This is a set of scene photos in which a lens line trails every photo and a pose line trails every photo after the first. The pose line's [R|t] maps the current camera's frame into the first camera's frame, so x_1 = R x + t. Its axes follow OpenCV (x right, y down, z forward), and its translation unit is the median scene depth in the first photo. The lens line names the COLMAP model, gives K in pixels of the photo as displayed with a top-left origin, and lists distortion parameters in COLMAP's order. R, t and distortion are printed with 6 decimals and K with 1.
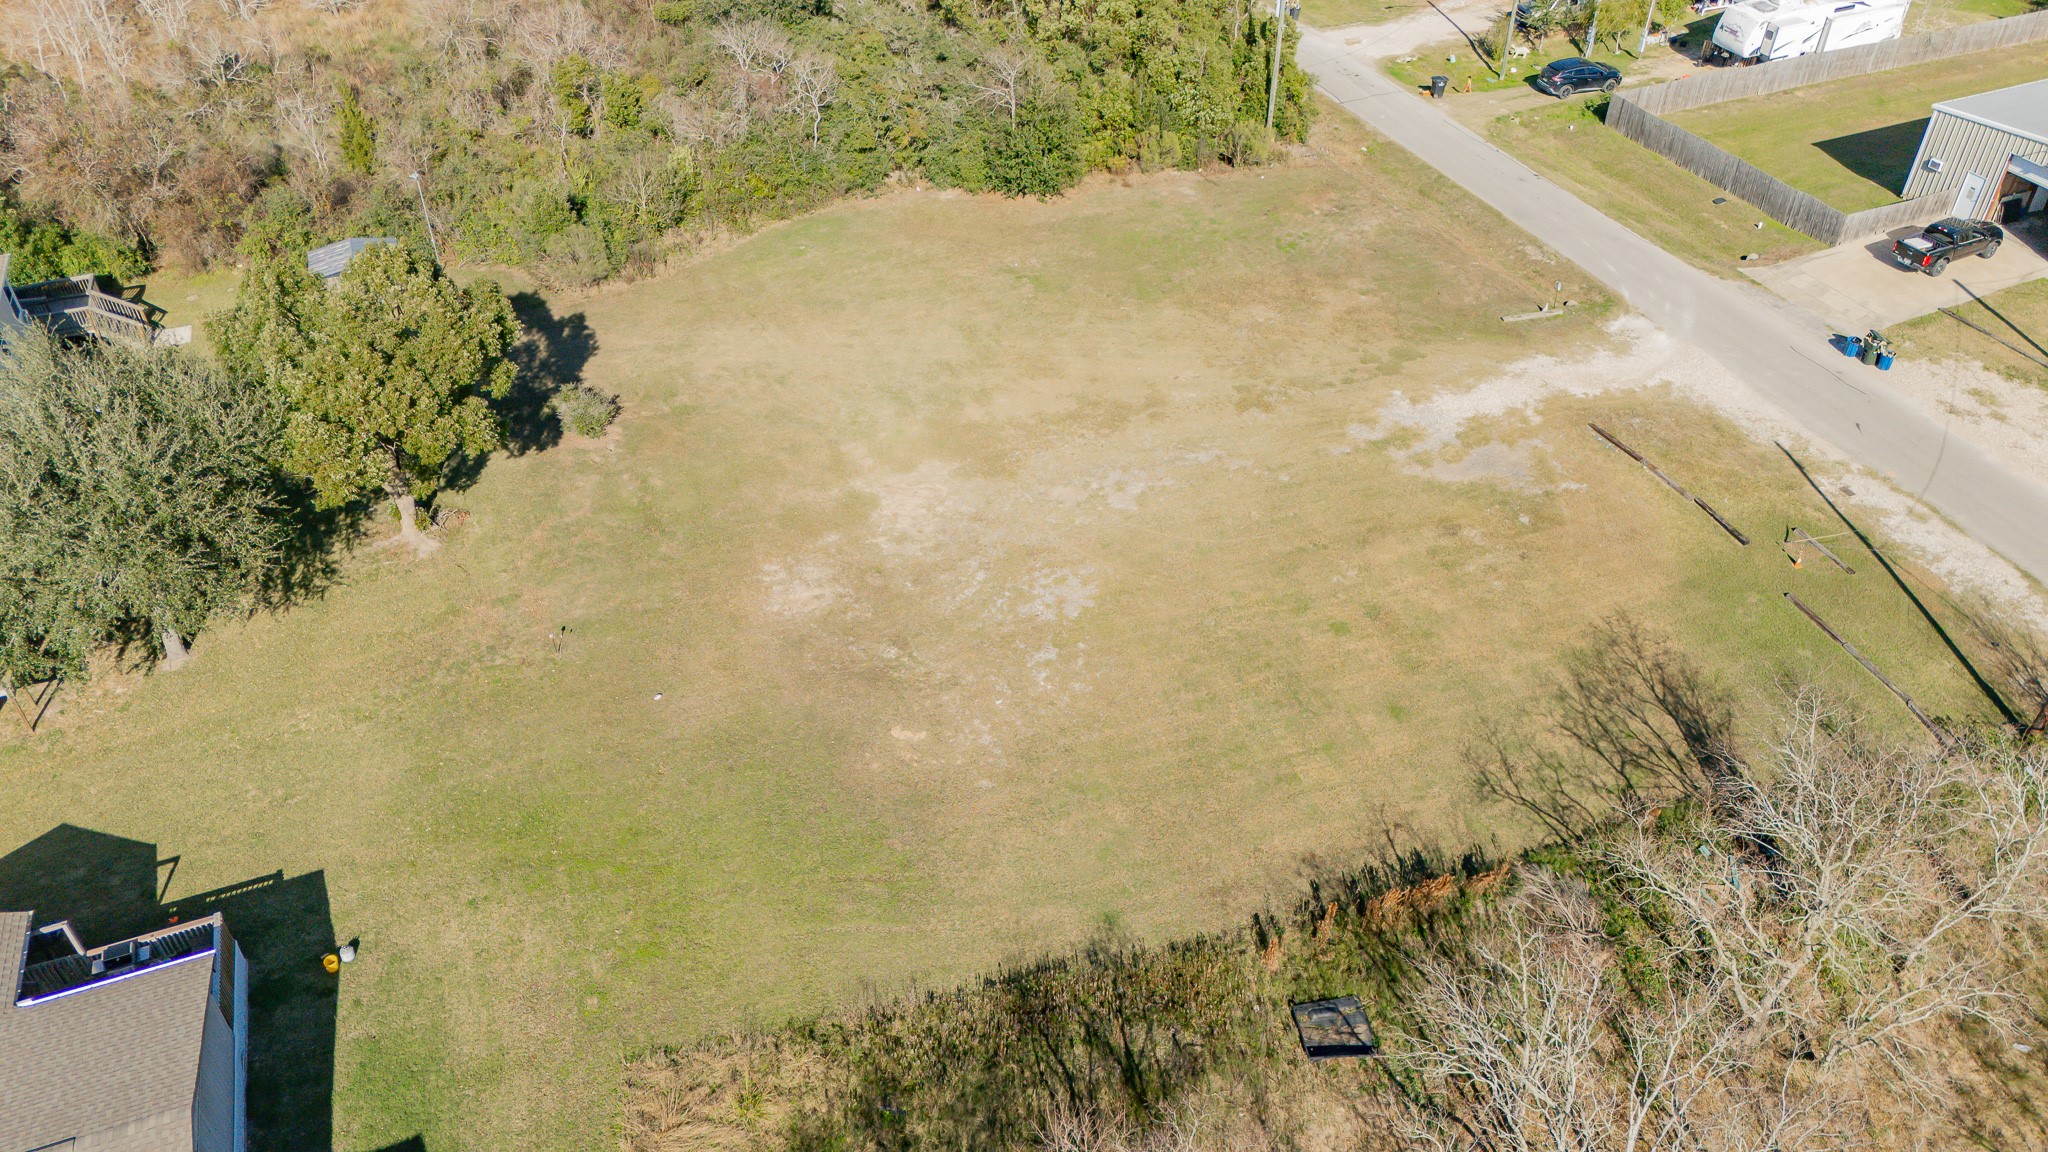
lens RADIAL K [[1500.9, 0, 1034.2], [0, 1500.9, 597.9], [0, 0, 1]] dist [0.050421, -0.032530]
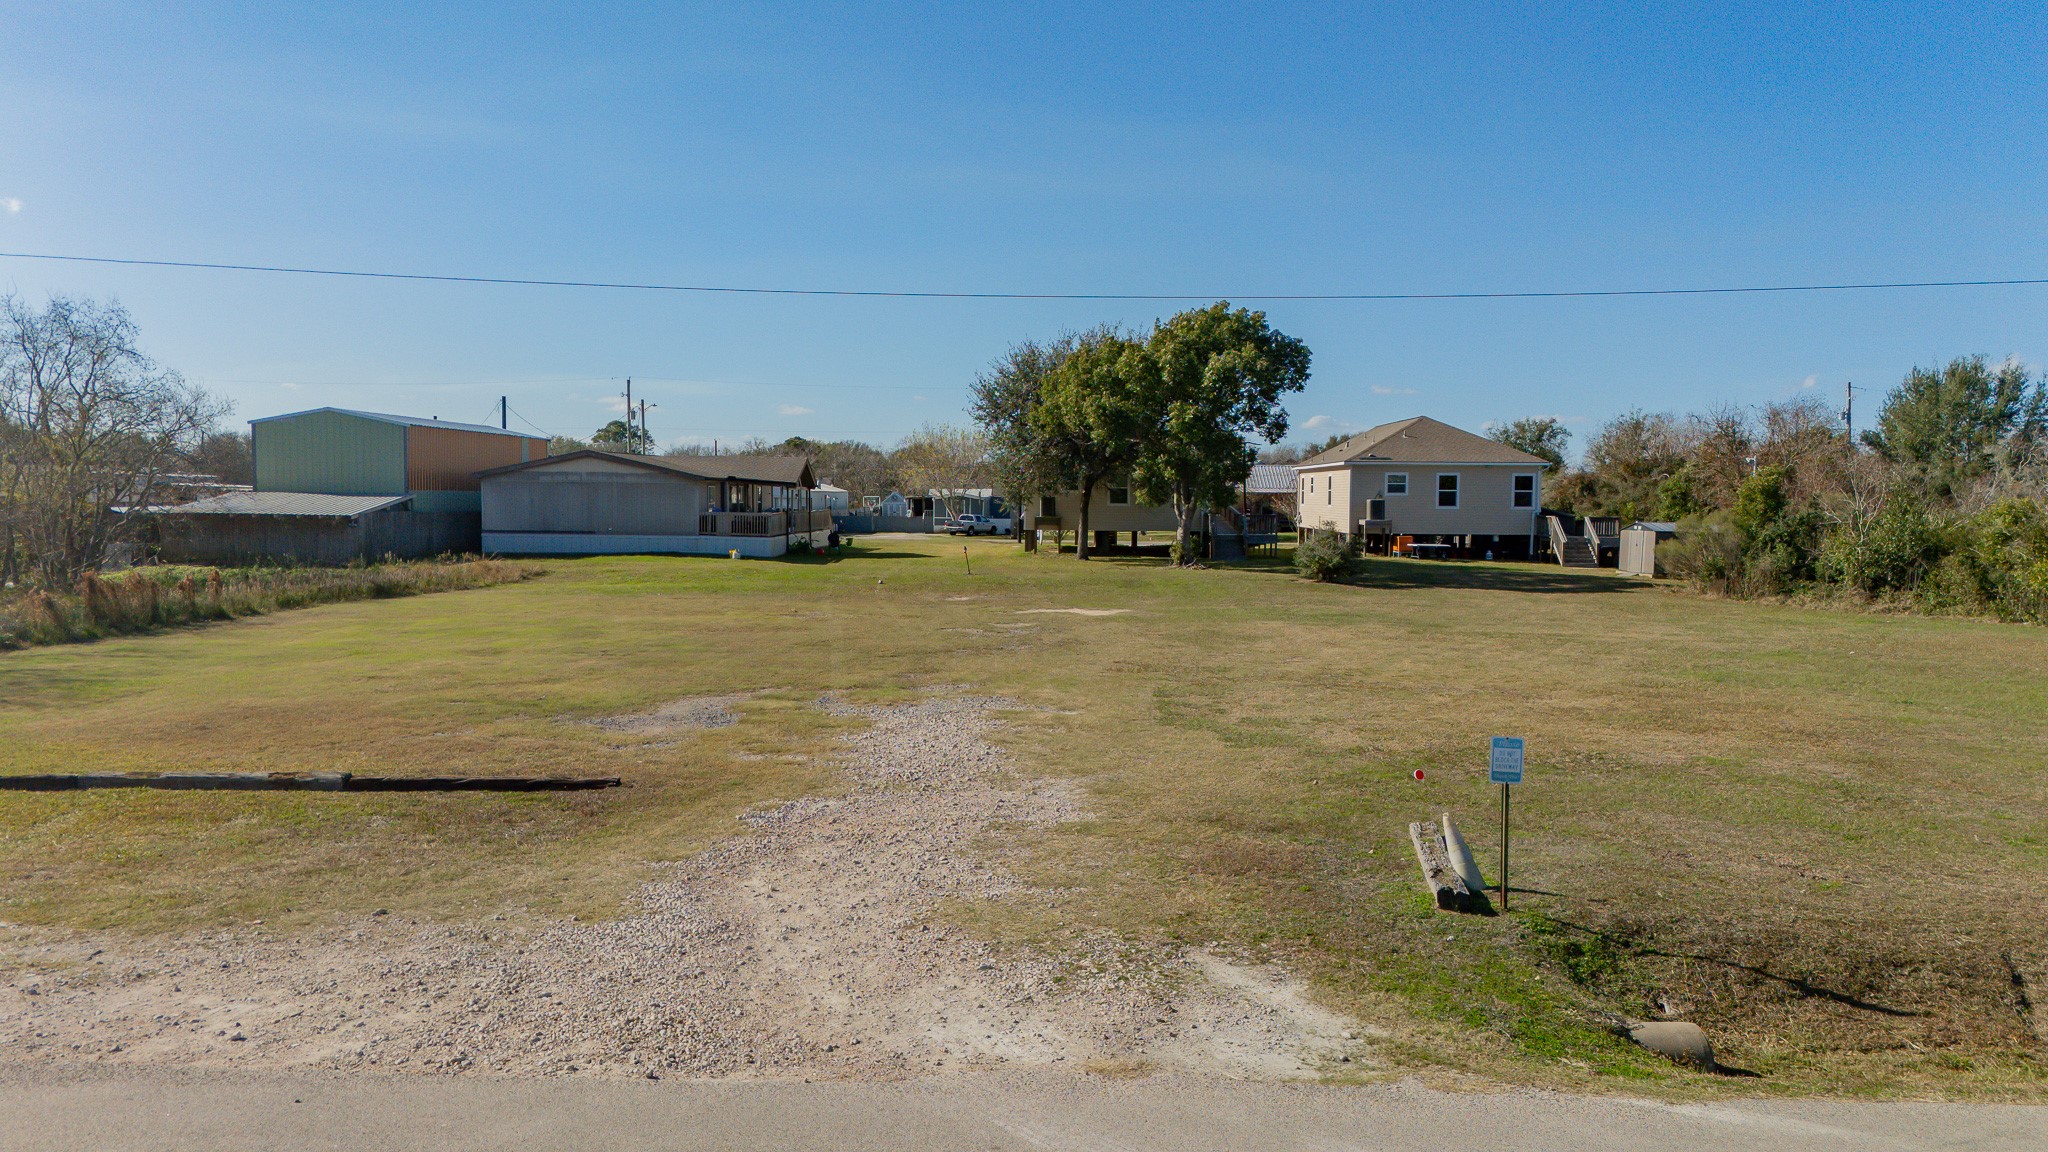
lens RADIAL K [[1500.9, 0, 1035.5], [0, 1500.9, 583.5], [0, 0, 1]] dist [0.050421, -0.032530]
pose [[-0.396081, 0.050161, -0.916844, 0.582442], [-0.591537, 0.749755, 0.296566, -0.266063], [0.702285, 0.659811, -0.267292, 1.094259]]
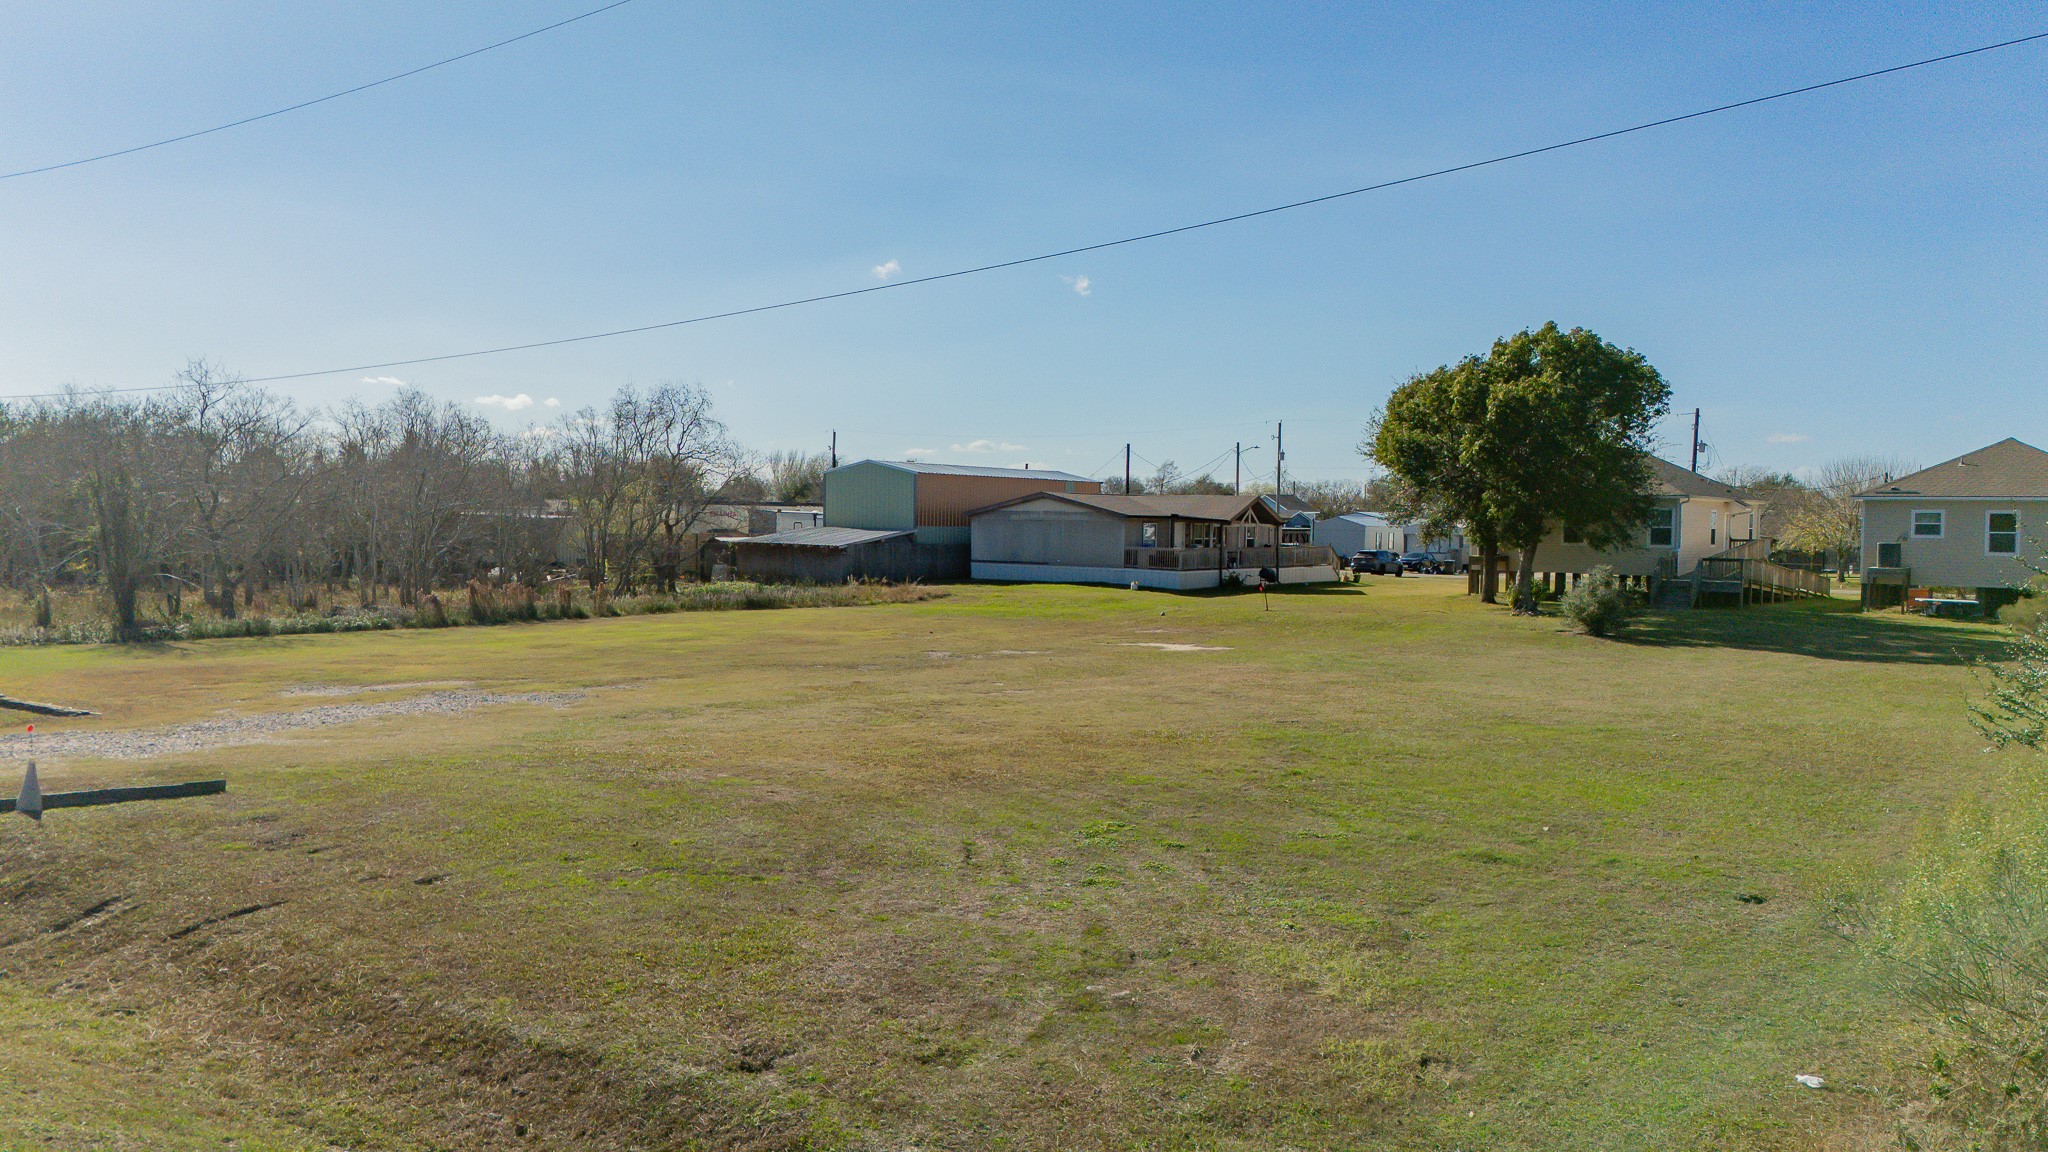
lens RADIAL K [[1500.9, 0, 1023.7], [0, 1500.9, 569.7], [0, 0, 1]] dist [0.050421, -0.032530]
pose [[-0.854435, 0.001592, -0.519556, 0.364507], [-0.343150, 0.749124, 0.566622, -0.471282], [0.390114, 0.662428, -0.639531, 1.340157]]
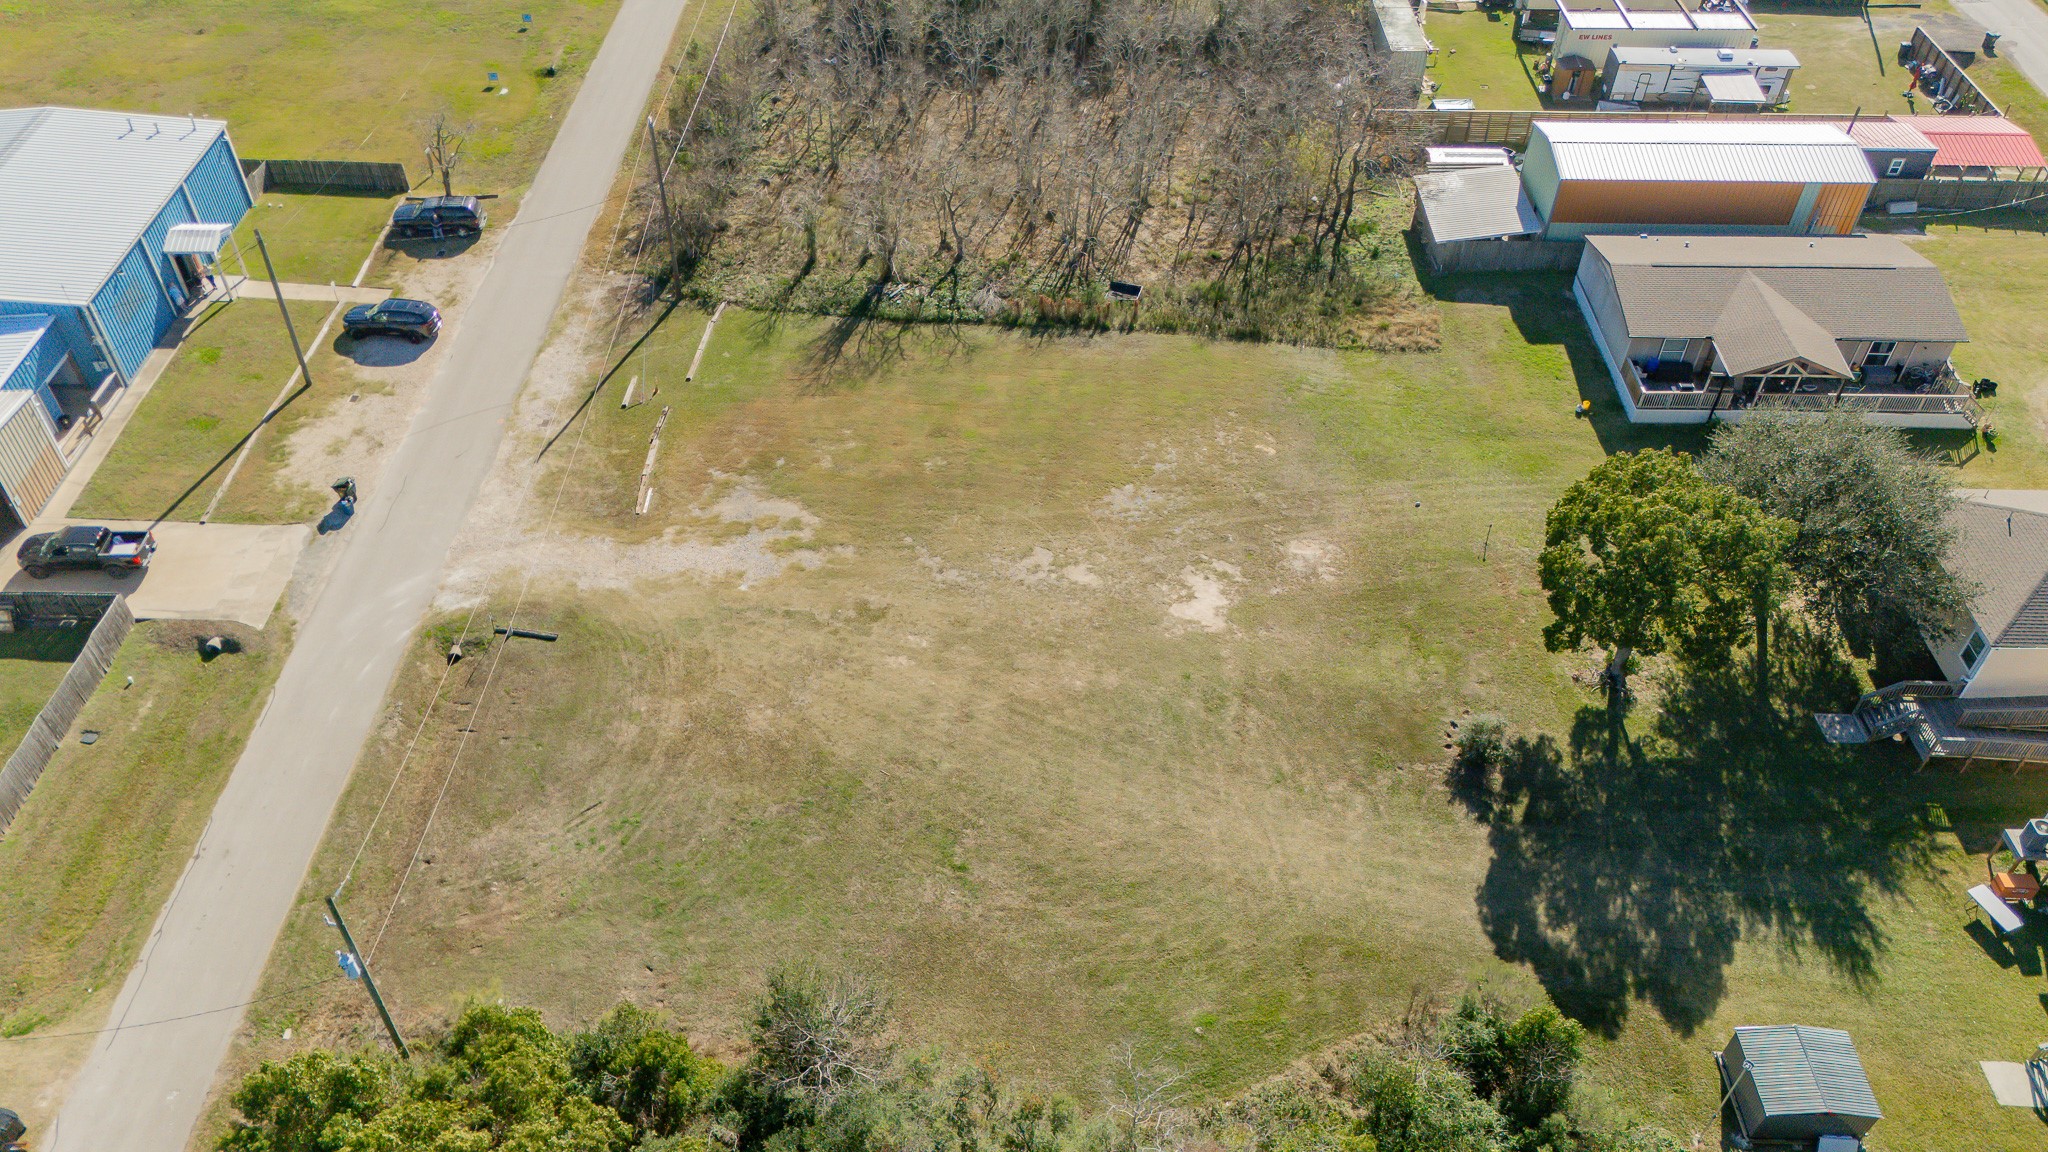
lens RADIAL K [[1500.9, 0, 1023.2], [0, 1500.9, 576.9], [0, 0, 1]] dist [0.050421, -0.032530]
pose [[-0.919887, -0.275049, 0.279563, -0.259107], [0.238919, 0.172266, 0.955637, -1.165348], [-0.311006, 0.945871, -0.092751, 1.055448]]
